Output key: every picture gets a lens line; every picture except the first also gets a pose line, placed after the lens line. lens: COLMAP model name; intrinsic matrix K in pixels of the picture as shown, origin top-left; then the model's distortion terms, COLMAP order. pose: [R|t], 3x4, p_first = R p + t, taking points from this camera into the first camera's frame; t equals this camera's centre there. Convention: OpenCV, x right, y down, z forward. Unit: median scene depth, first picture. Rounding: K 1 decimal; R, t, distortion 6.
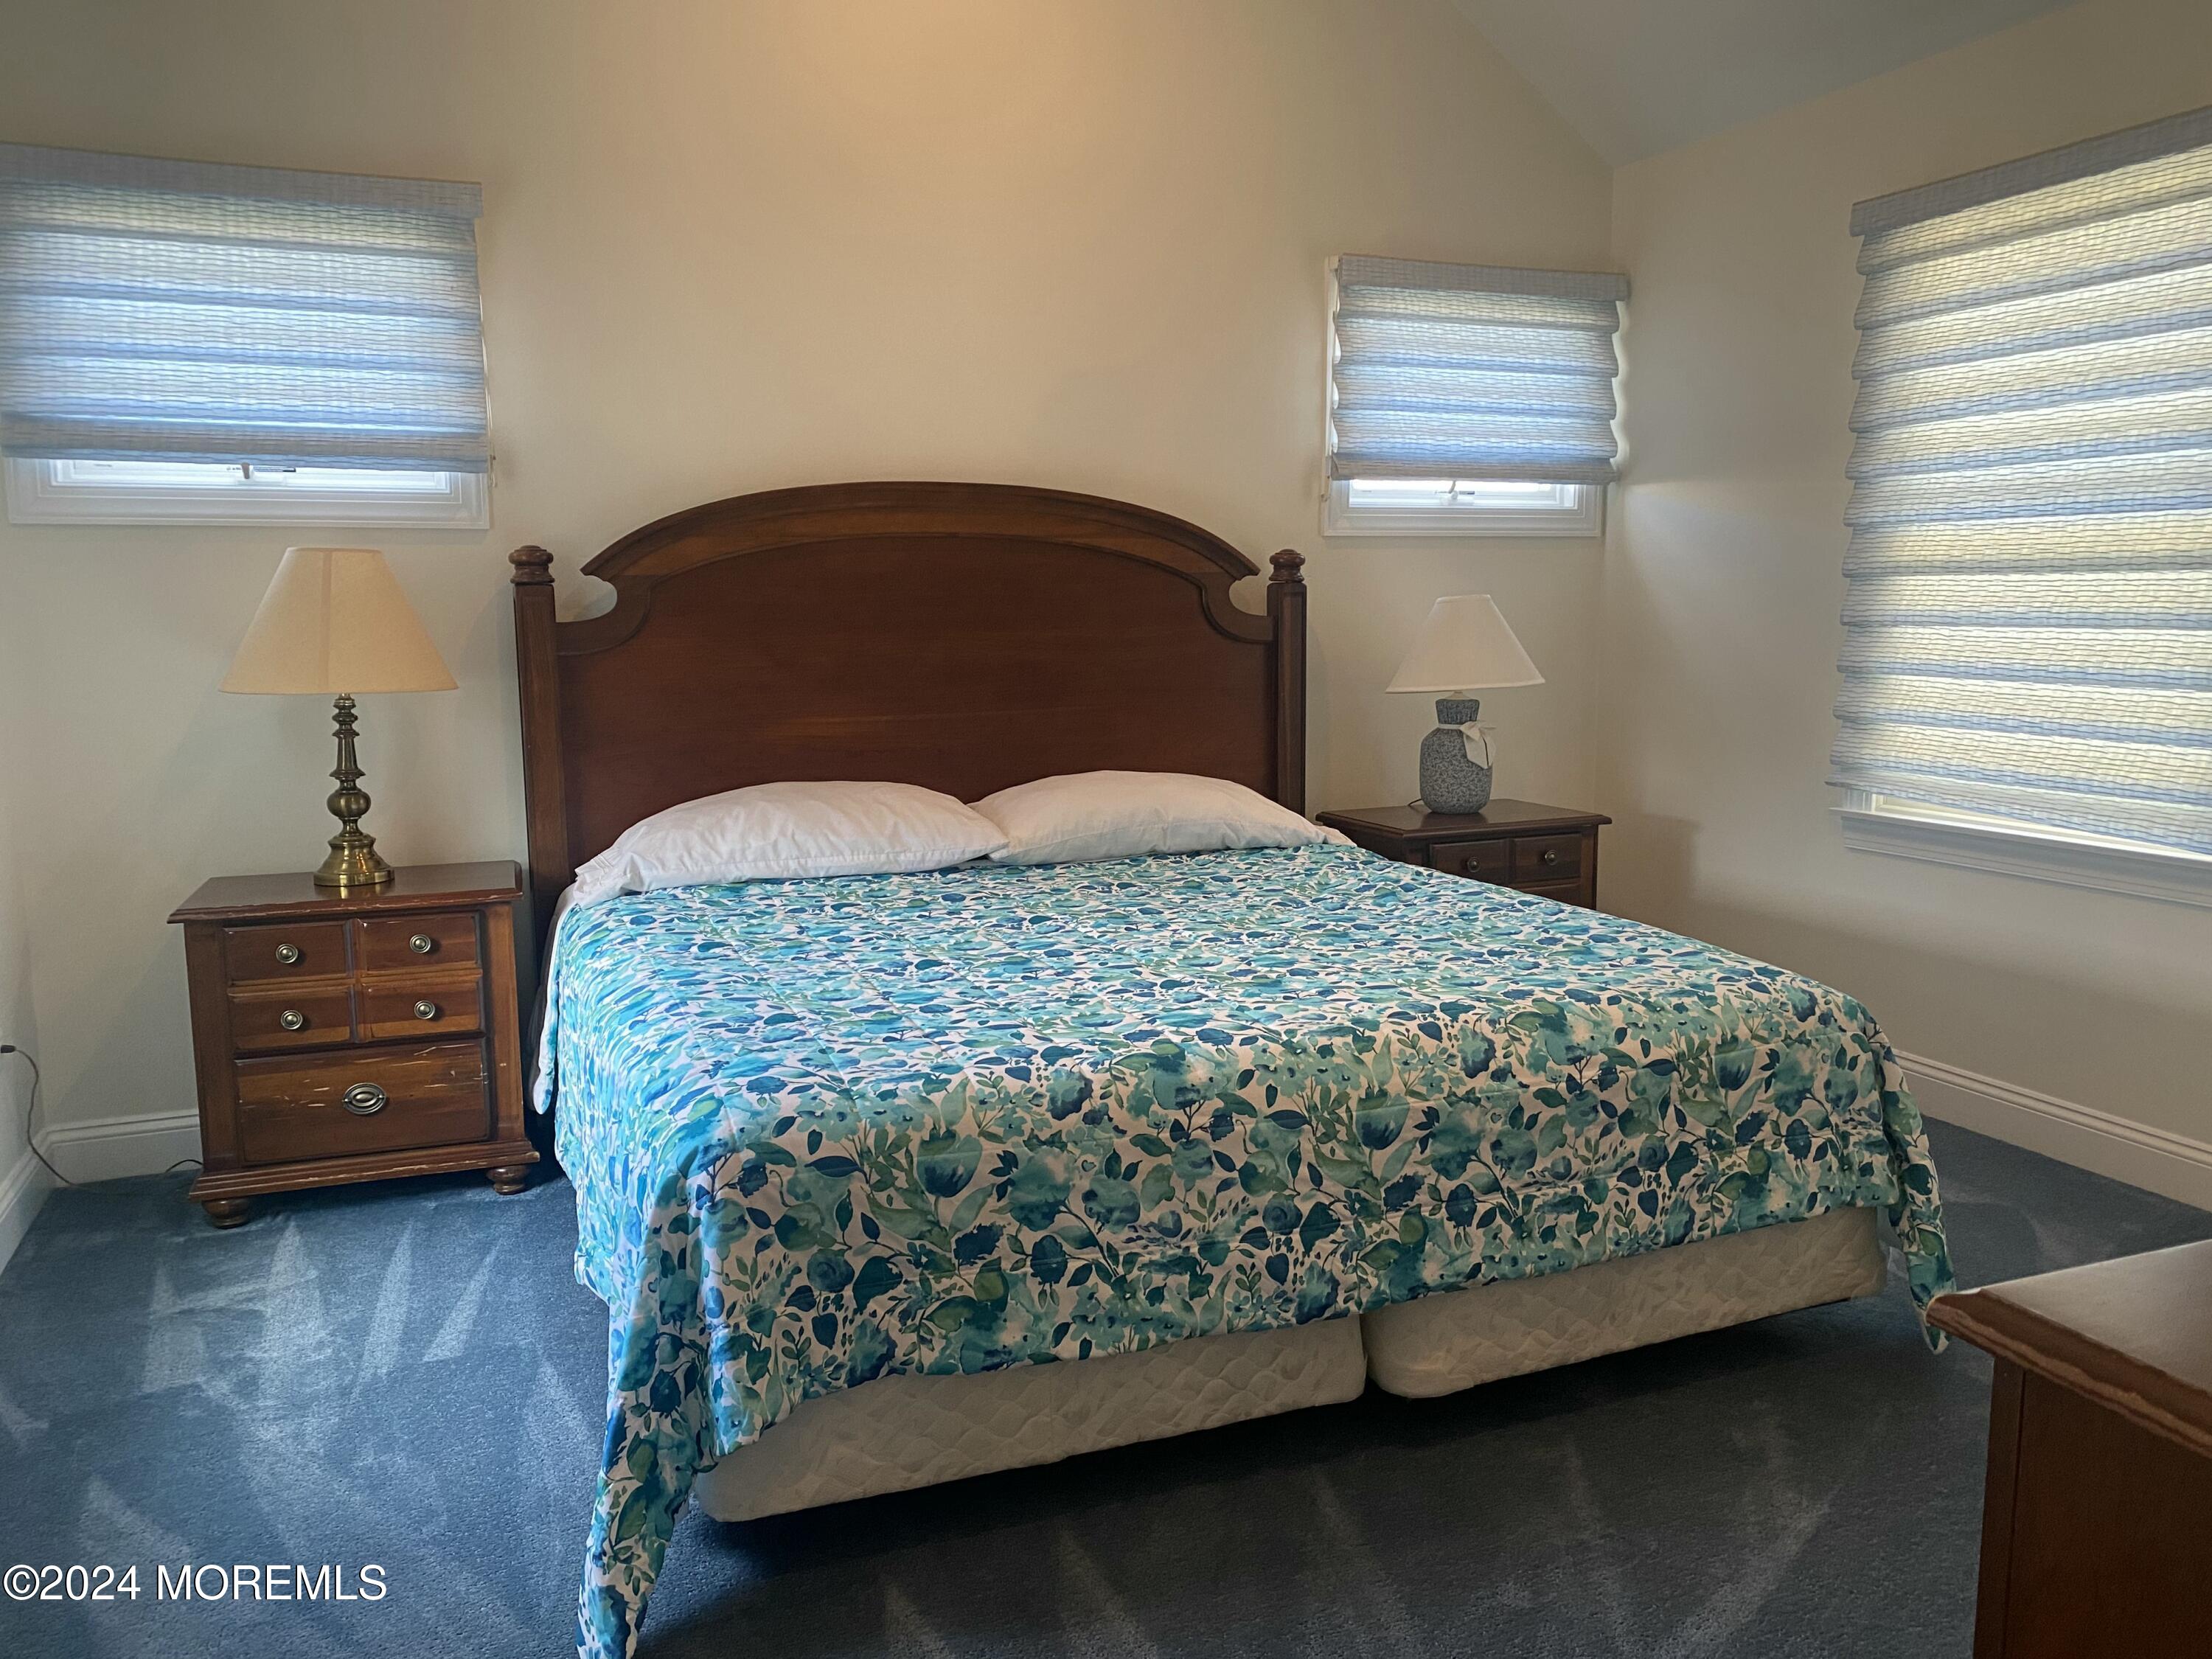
lens RADIAL K [[1670.2, 0, 1114.3], [0, 1670.2, 821.5], [0, 0, 1]] dist [0.040577, -0.037288]
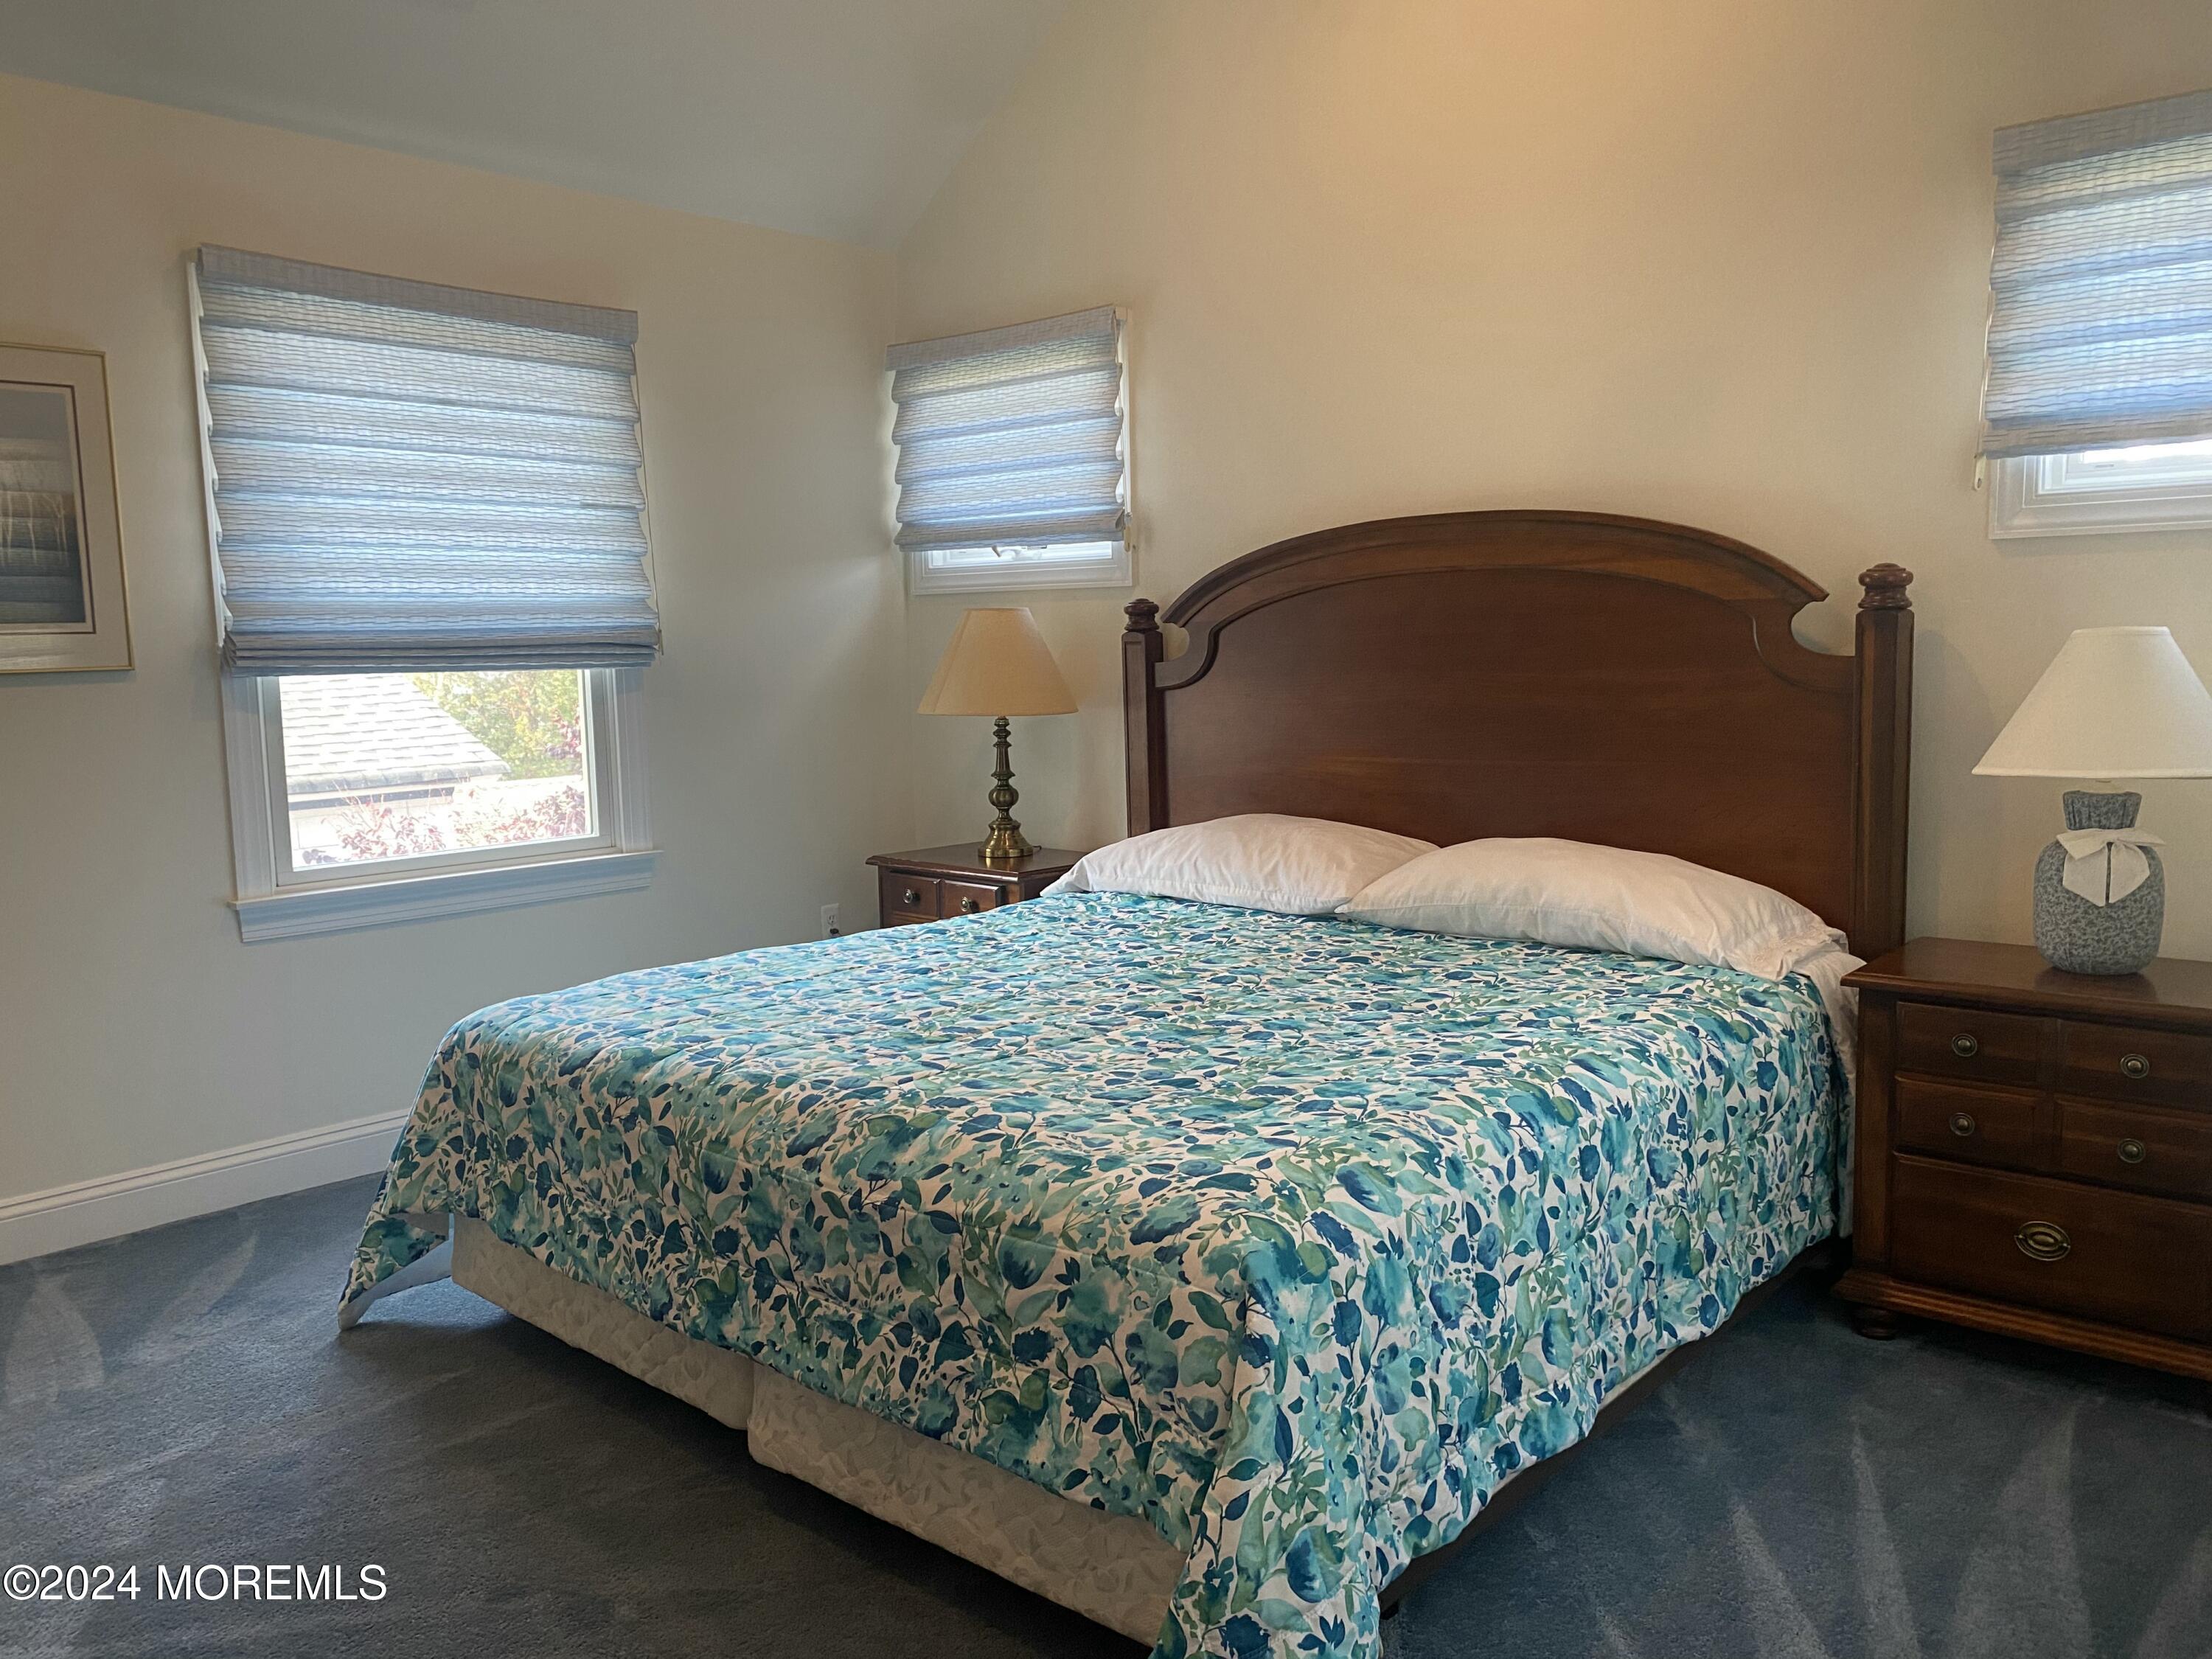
lens RADIAL K [[1670.2, 0, 1111.3], [0, 1670.2, 830.0], [0, 0, 1]] dist [0.040577, -0.037288]
pose [[0.437855, 0.101394, -0.893310, 1.068980], [-0.100546, 0.992909, 0.063417, -0.107431], [0.893406, 0.062051, 0.444945, 0.677839]]
